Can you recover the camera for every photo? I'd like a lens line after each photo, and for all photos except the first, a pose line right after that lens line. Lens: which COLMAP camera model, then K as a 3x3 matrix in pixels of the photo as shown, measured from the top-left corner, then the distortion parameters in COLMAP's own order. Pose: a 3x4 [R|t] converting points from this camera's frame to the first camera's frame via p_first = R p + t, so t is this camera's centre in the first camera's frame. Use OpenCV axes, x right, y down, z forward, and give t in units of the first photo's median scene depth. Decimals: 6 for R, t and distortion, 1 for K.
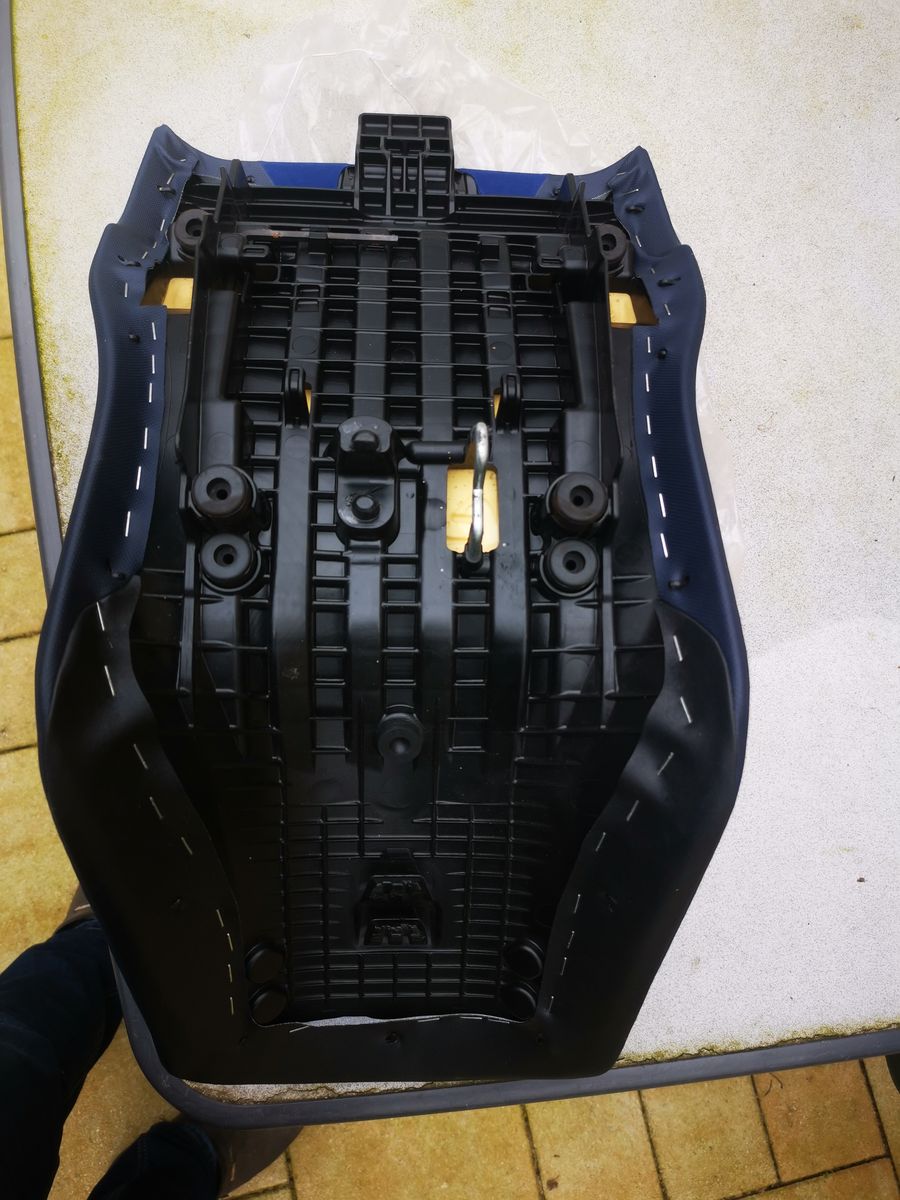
lens RADIAL K [[944.8, 0, 449.6], [0, 944.8, 586.8], [0, 0, 1]] dist [0.011948, -0.003408]
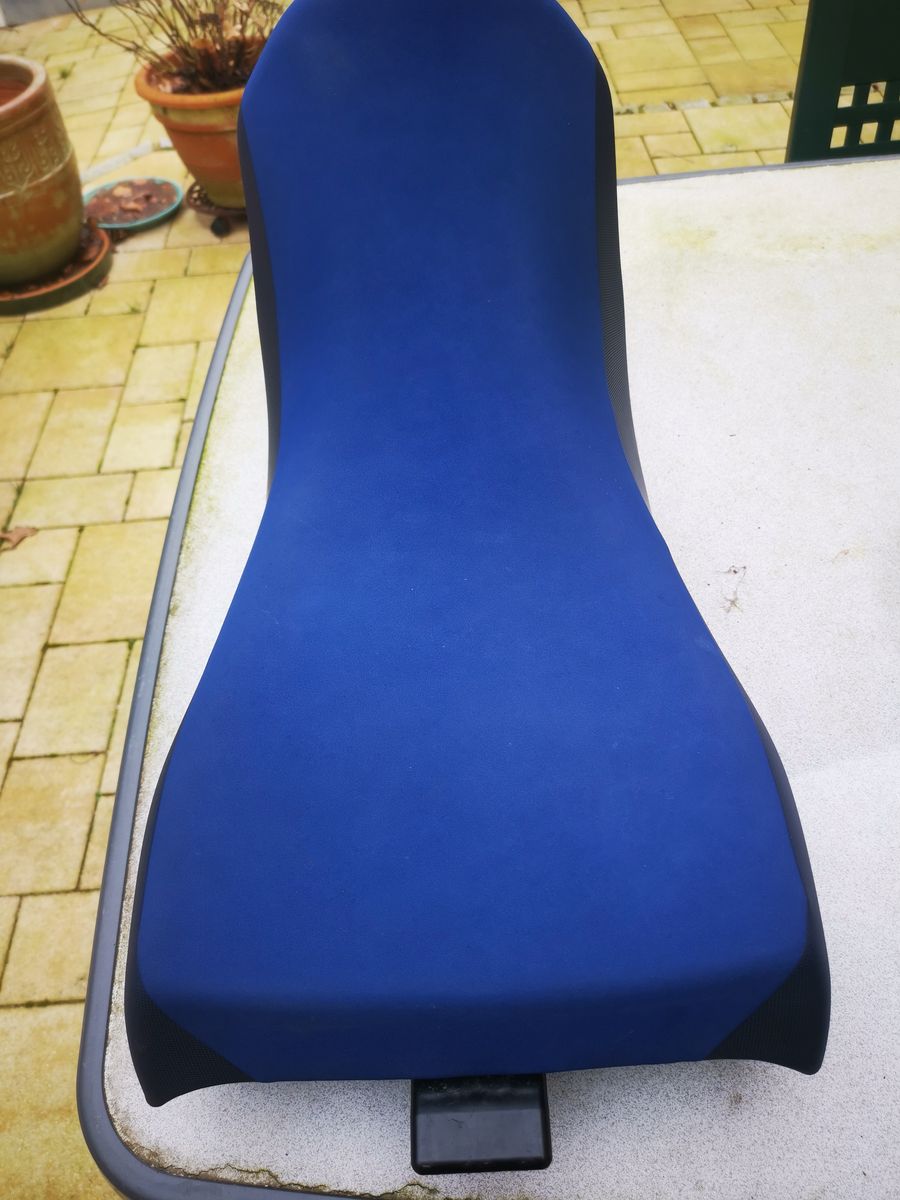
lens RADIAL K [[944.8, 0, 449.6], [0, 944.8, 586.8], [0, 0, 1]] dist [0.011948, -0.003408]
pose [[0.977453, 0.055541, -0.203717, 0.146029], [-0.145896, 0.875091, -0.461444, 0.382514], [0.152642, 0.480761, 0.863463, 0.044756]]
